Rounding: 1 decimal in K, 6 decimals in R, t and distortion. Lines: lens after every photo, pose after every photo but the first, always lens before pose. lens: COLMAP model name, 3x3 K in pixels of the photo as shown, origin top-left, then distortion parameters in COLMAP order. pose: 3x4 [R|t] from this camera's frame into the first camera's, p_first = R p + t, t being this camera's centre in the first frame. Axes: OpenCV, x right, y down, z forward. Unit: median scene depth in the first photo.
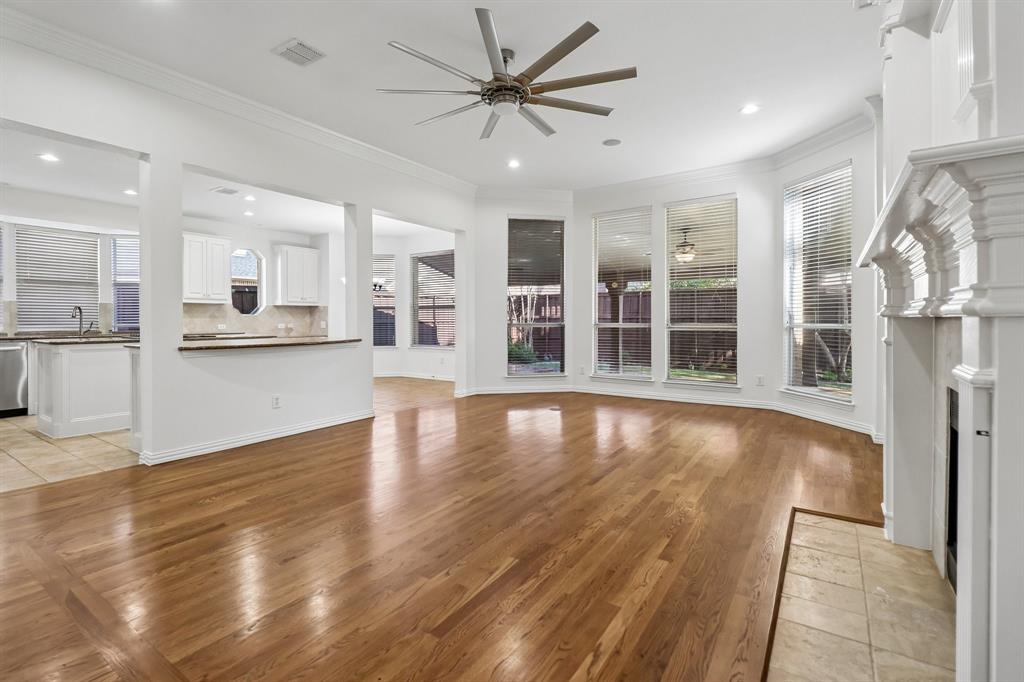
lens RADIAL K [[472.9, 0, 512.1], [0, 472.9, 329.9], [0, 0, 1]] dist [0.016067, -0.009900]
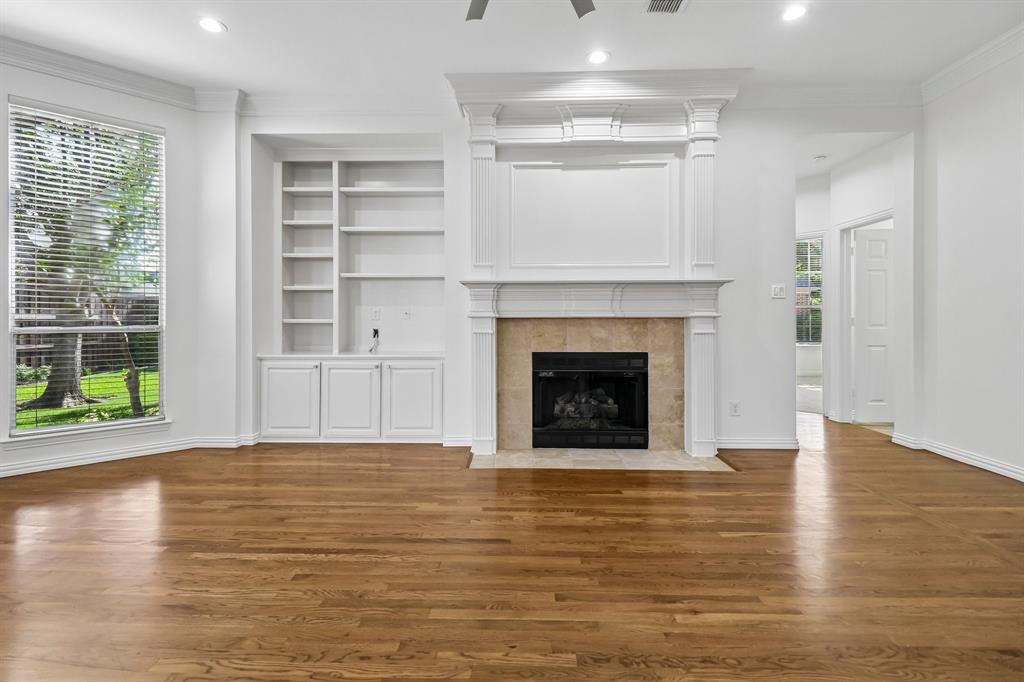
lens RADIAL K [[472.9, 0, 506.3], [0, 472.9, 321.0], [0, 0, 1]] dist [0.016067, -0.009900]
pose [[-0.533834, 0.002061, 0.845587, -0.542867], [0.019327, 0.999766, 0.009765, -0.028782], [-0.845369, 0.021556, -0.533748, 1.629480]]
